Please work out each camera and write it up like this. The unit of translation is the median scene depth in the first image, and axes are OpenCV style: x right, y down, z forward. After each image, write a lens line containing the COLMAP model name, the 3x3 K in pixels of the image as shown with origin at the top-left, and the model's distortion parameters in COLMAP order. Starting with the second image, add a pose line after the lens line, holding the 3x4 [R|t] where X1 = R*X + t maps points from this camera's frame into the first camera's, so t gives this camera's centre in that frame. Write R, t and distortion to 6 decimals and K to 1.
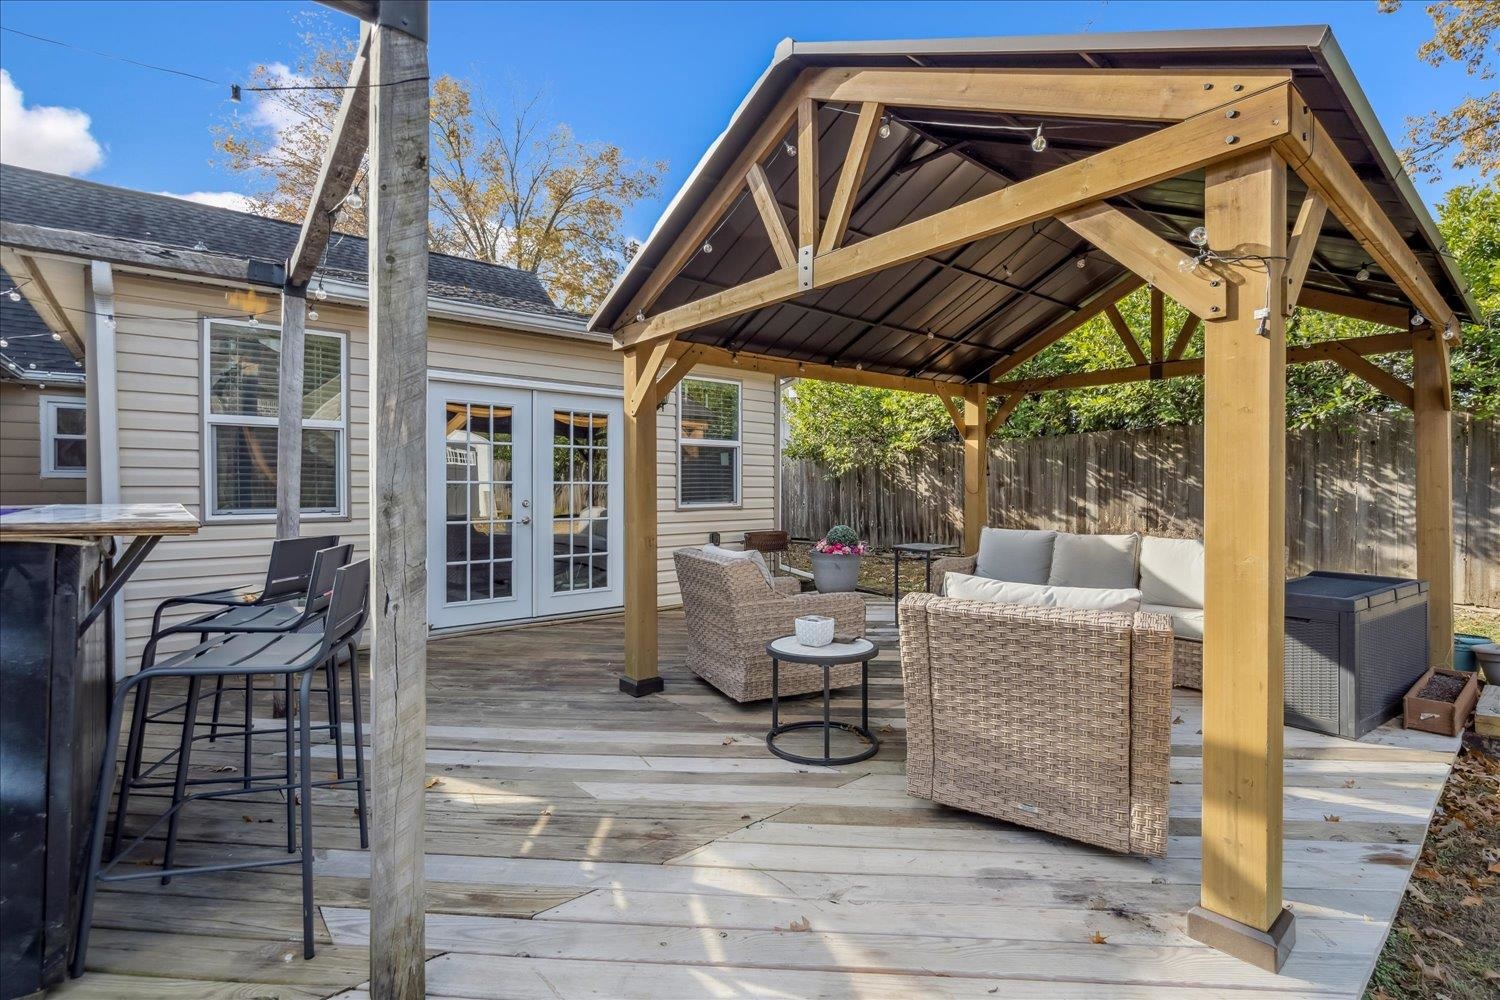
lens RADIAL K [[695.1, 0, 747.2], [0, 695.1, 502.3], [0, 0, 1]] dist [0.004095, 0.000174]
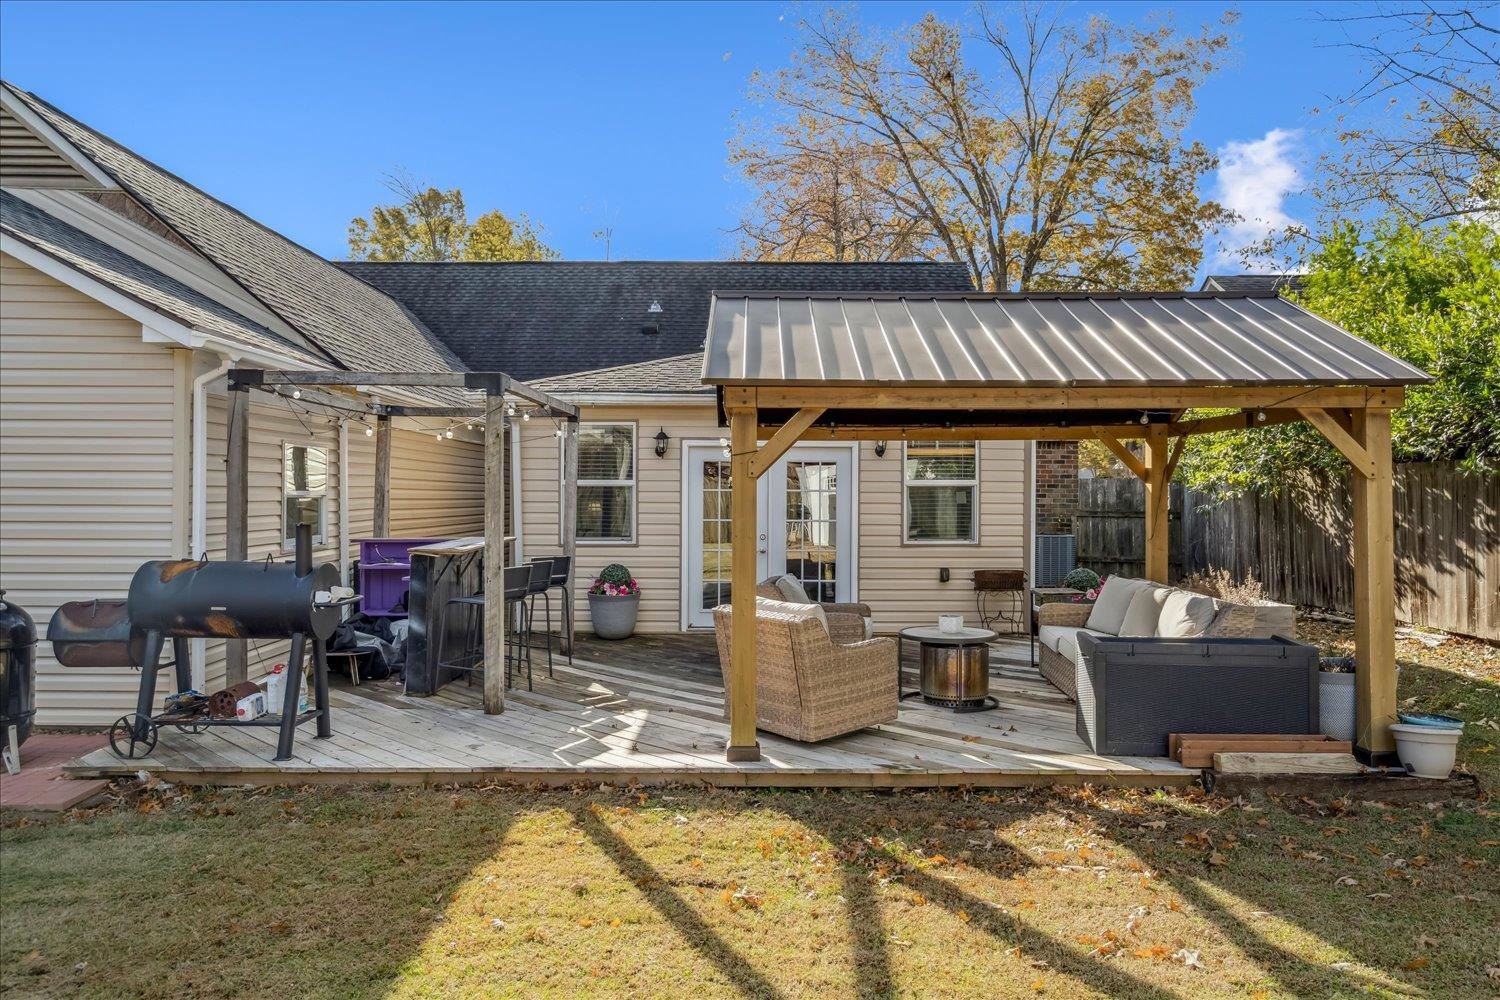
lens RADIAL K [[1078.7, 0, 748.0], [0, 1078.7, 494.1], [0, 0, 1]] dist [0.006743, 0.000343]
pose [[0.768324, 0.000645, -0.640060, 0.832251], [-0.013938, 0.999779, -0.015723, -0.042069], [0.639909, 0.021001, 0.768164, -0.475102]]
